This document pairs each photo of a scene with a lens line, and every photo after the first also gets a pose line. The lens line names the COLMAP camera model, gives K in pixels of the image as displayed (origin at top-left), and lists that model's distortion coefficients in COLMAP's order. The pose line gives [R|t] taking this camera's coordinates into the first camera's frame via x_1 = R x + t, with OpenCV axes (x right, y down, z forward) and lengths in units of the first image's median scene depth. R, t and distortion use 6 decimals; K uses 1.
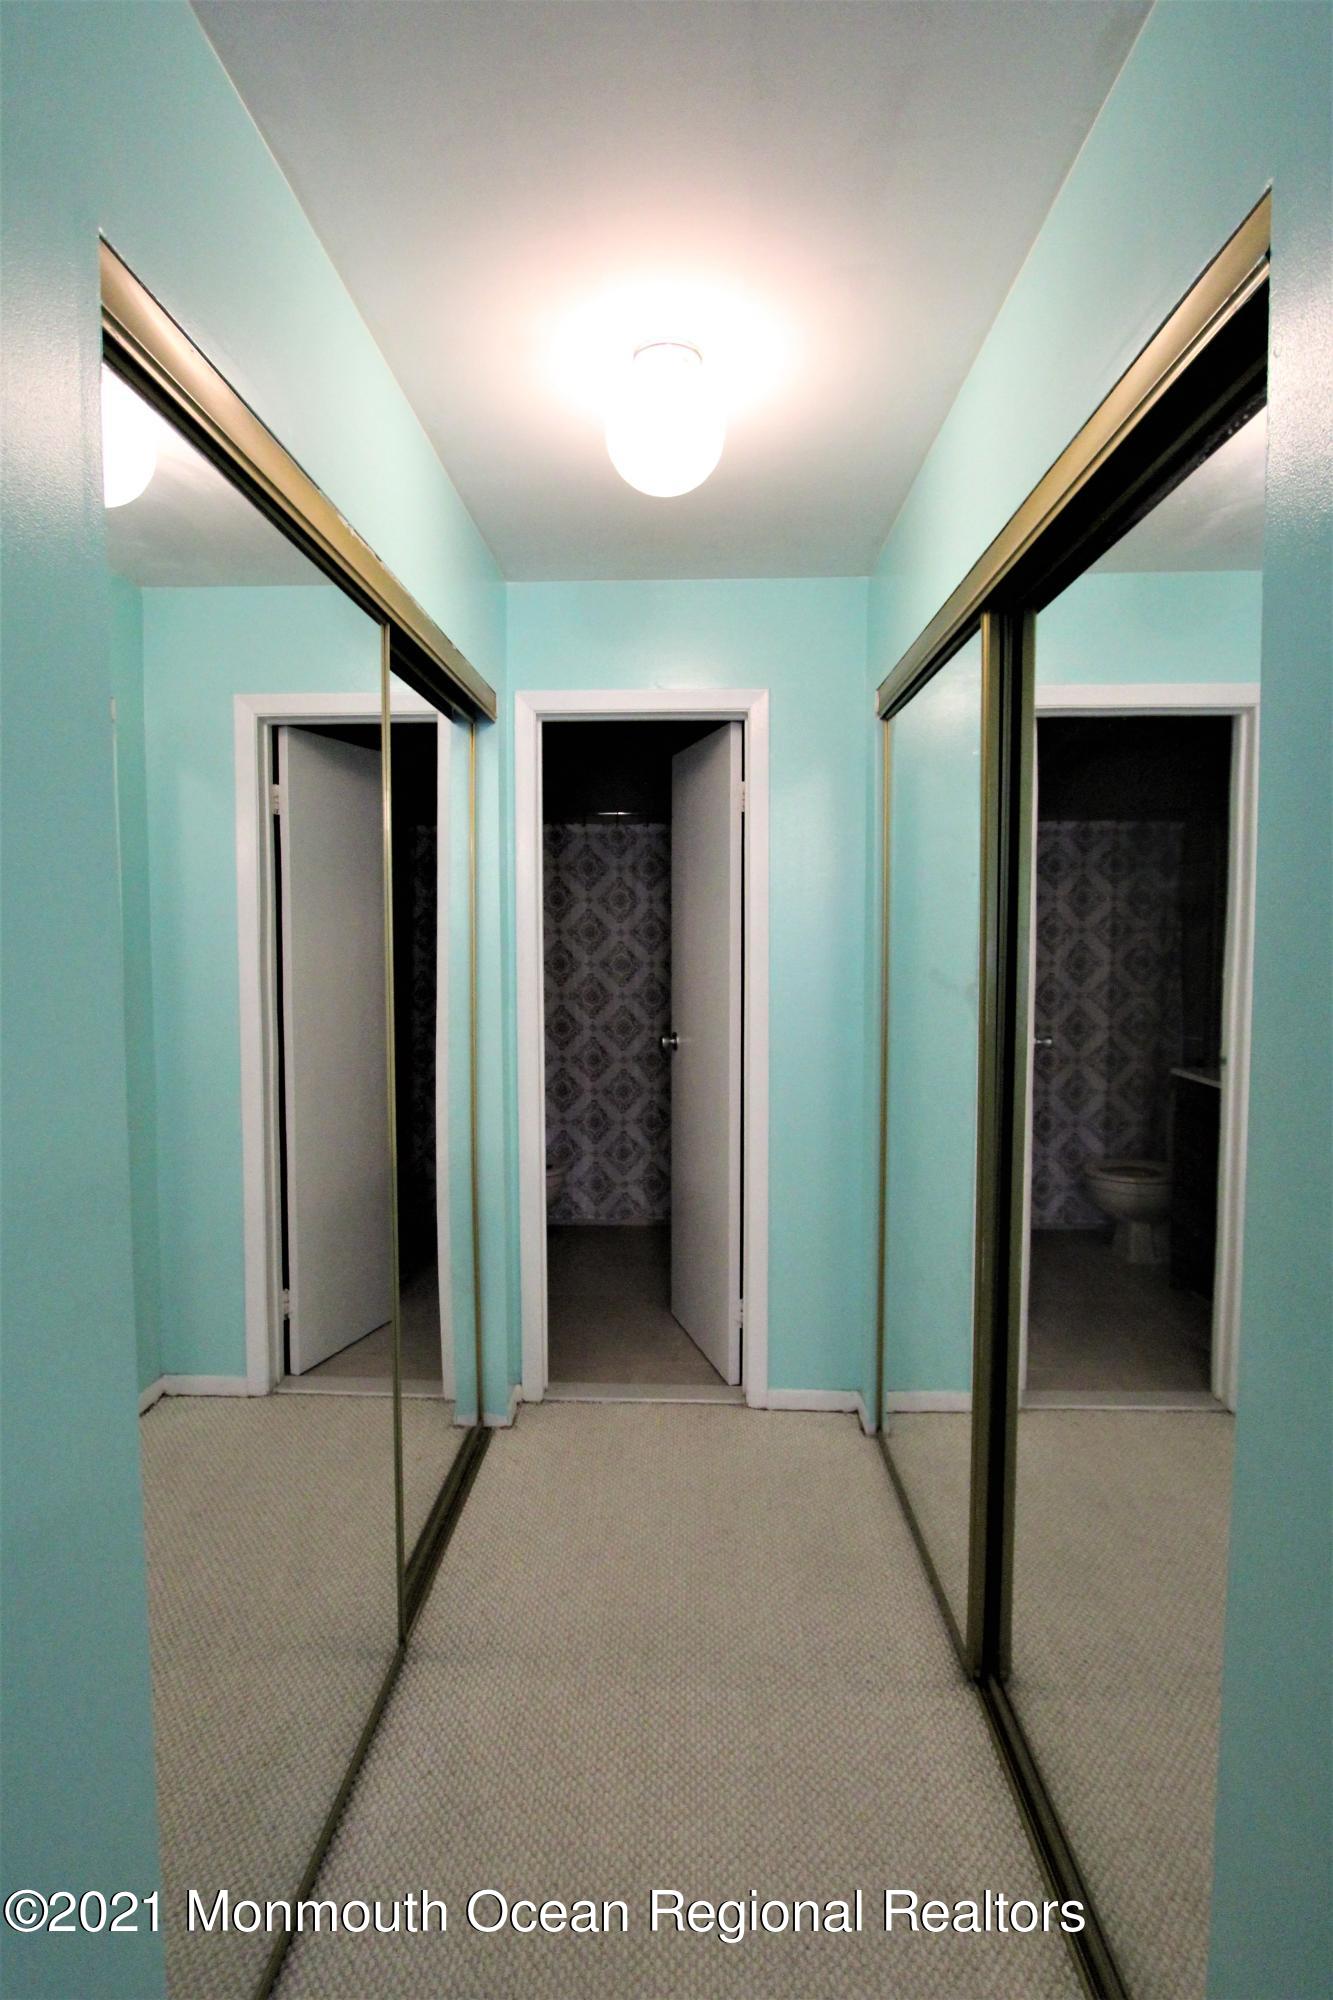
lens RADIAL K [[926.2, 0, 658.3], [0, 926.2, 987.3], [0, 0, 1]] dist [-0.016123, 0.001116]
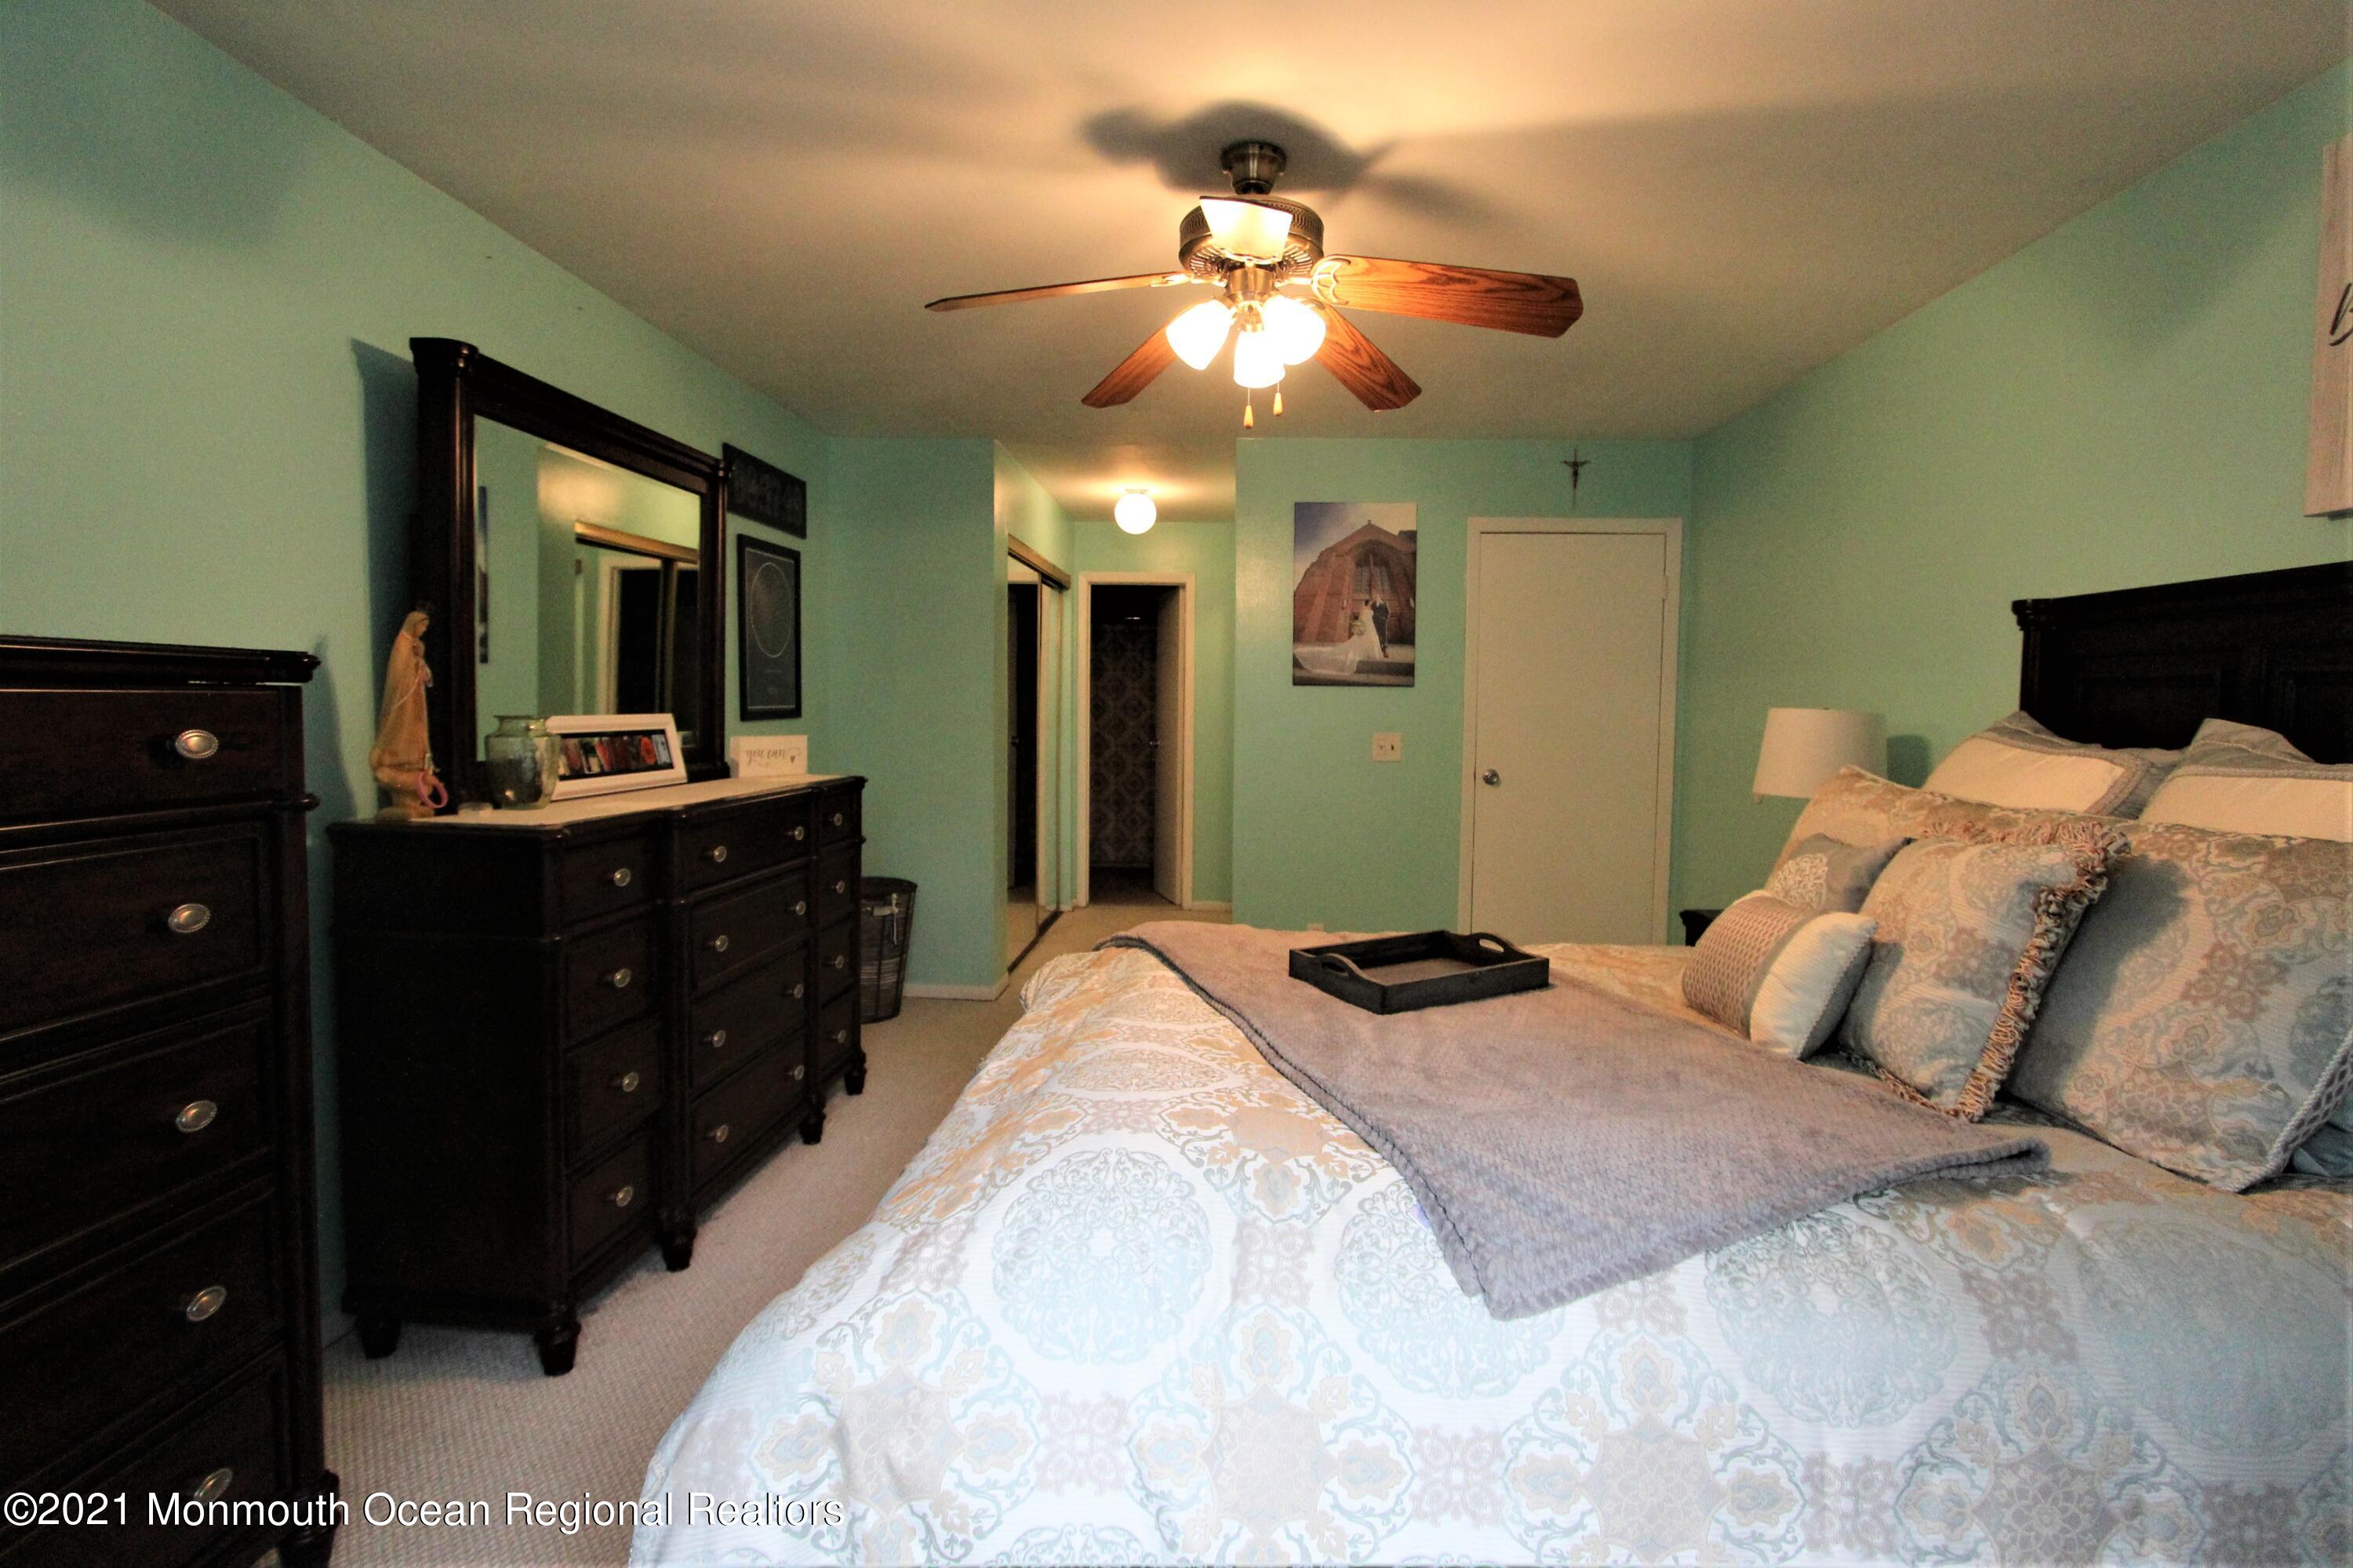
lens RADIAL K [[1089.7, 0, 1194.2], [0, 1089.7, 772.8], [0, 0, 1]] dist [-0.016123, 0.001116]
pose [[0.999762, 0.014920, -0.015899, 0.146329], [-0.014927, 0.999889, -0.000284, 0.131238], [0.015893, 0.000521, 0.999874, -1.382980]]
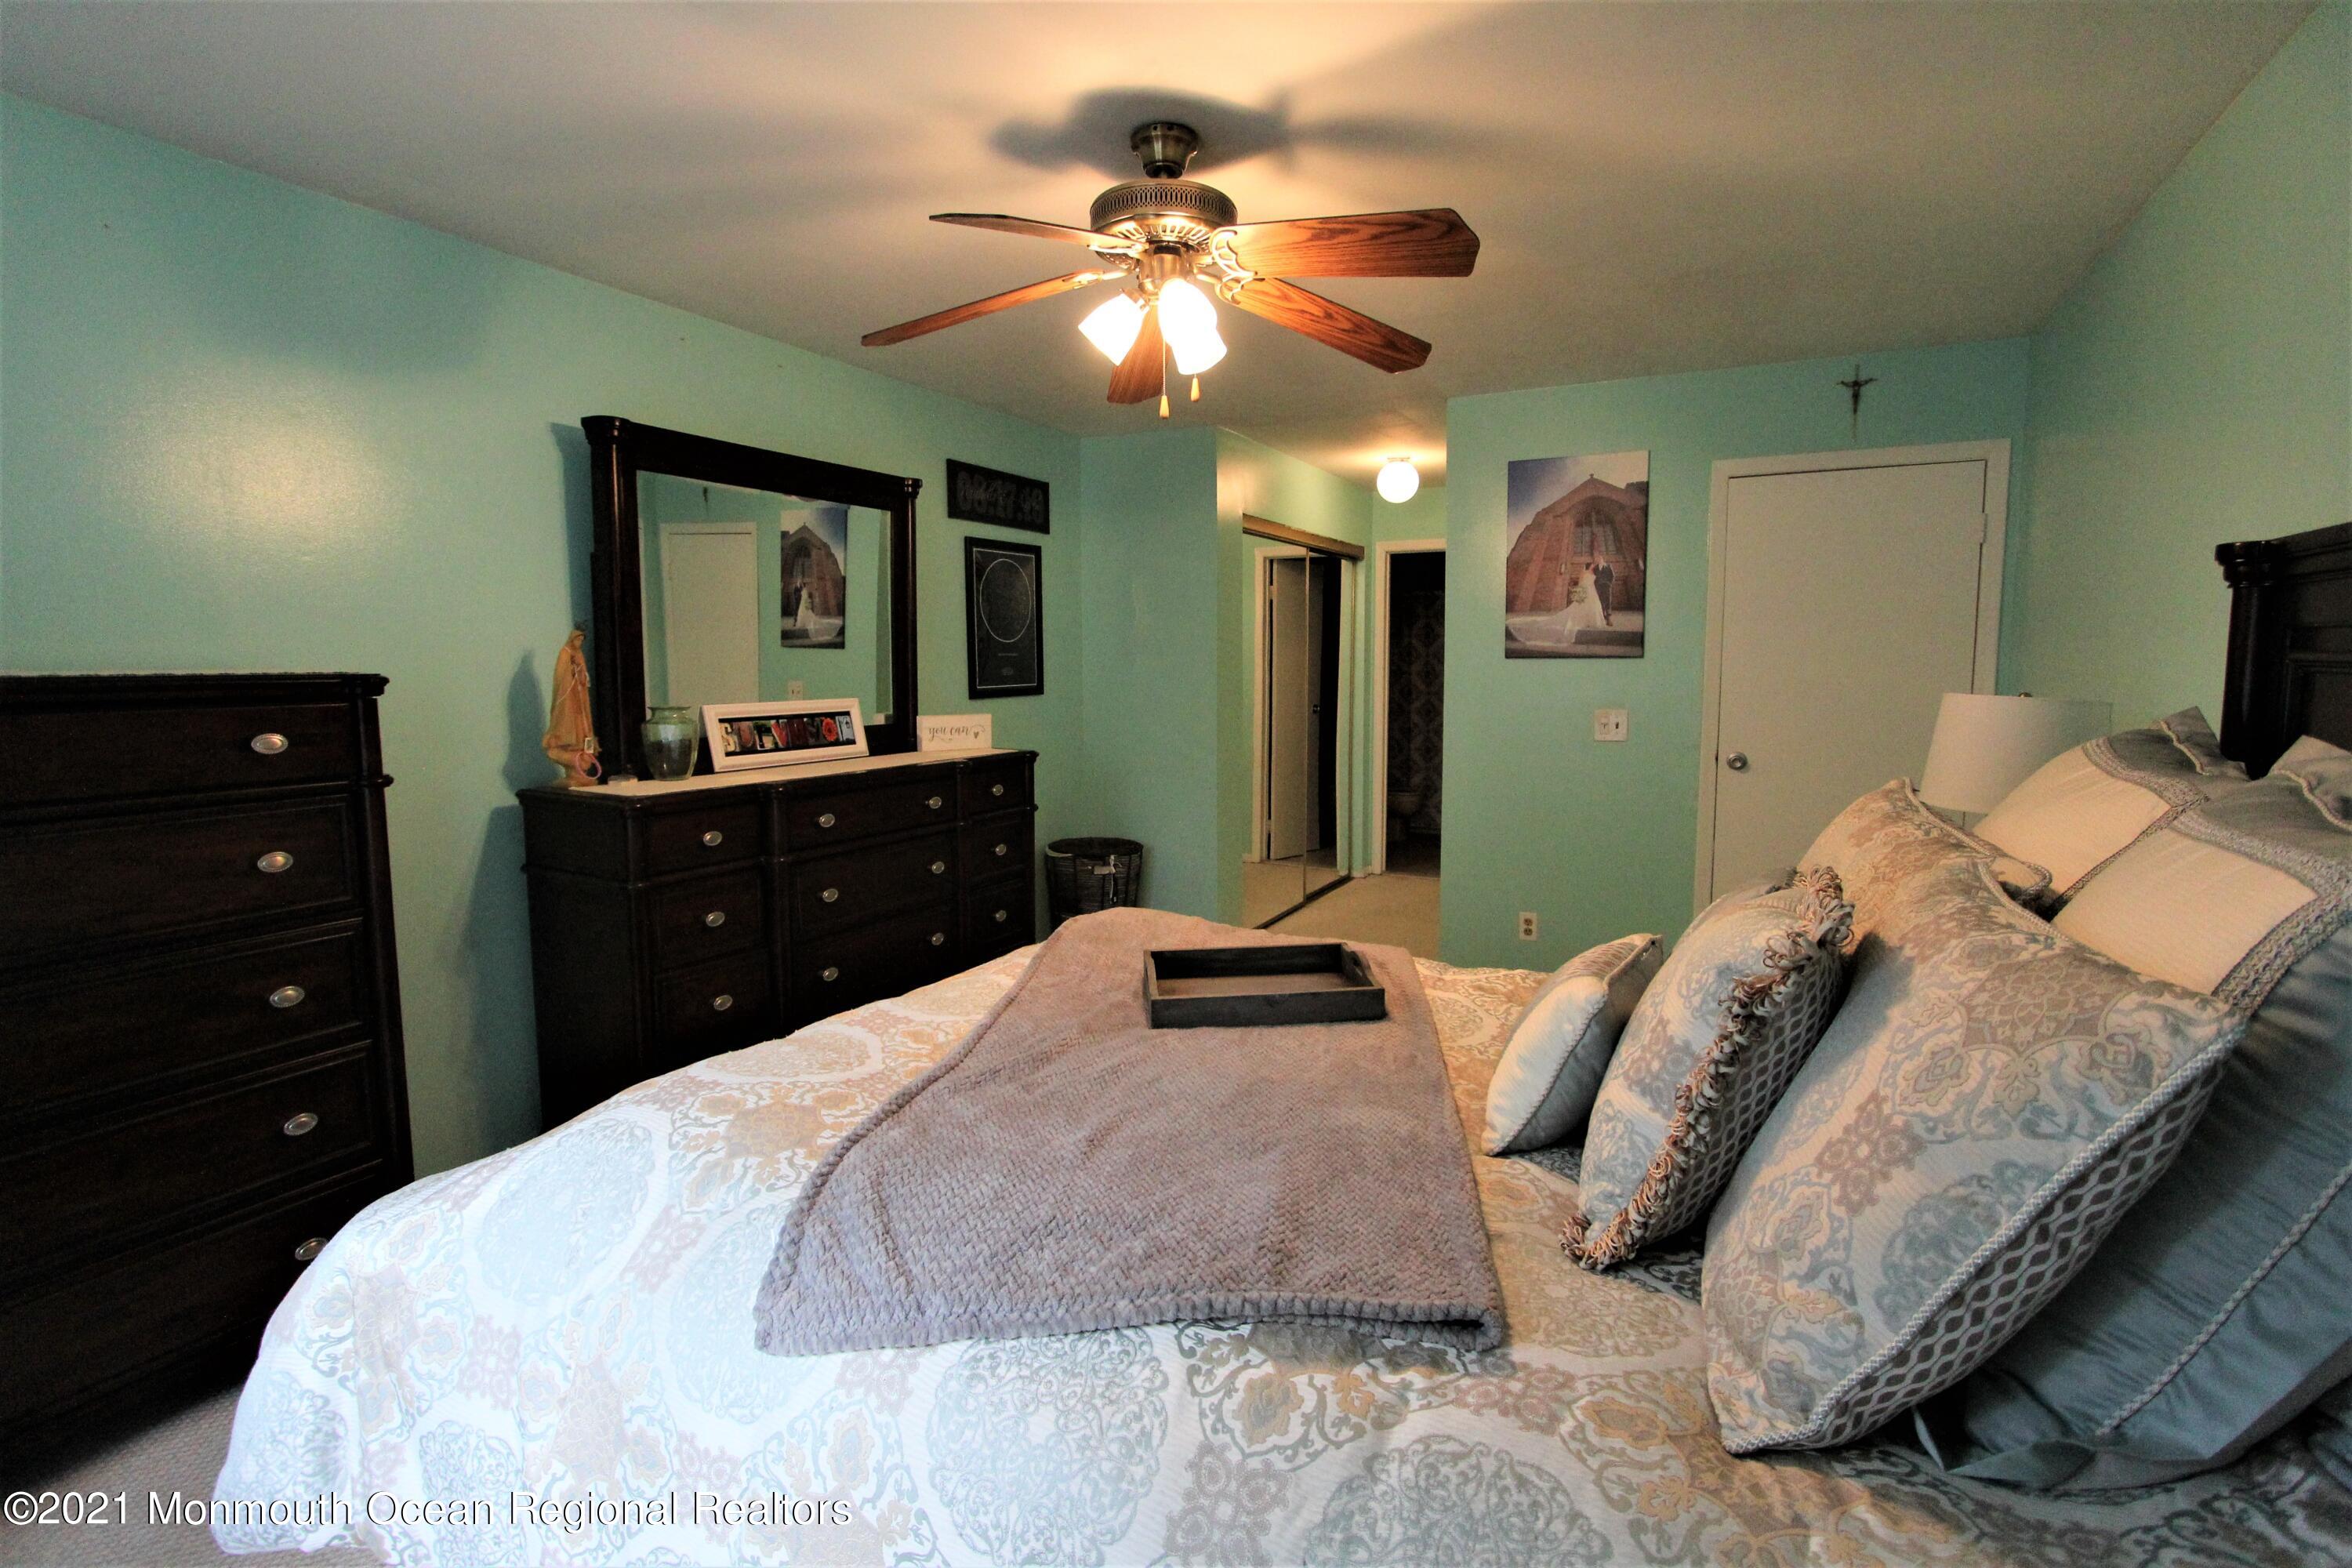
lens RADIAL K [[1057.1, 0, 1210.3], [0, 1057.1, 766.5], [0, 0, 1]] dist [-0.013618, -0.000107]
pose [[0.906939, 0.041472, -0.419215, 0.496716], [-0.025799, 0.998742, 0.042991, 0.098296], [0.420470, -0.028175, 0.906869, -1.279413]]
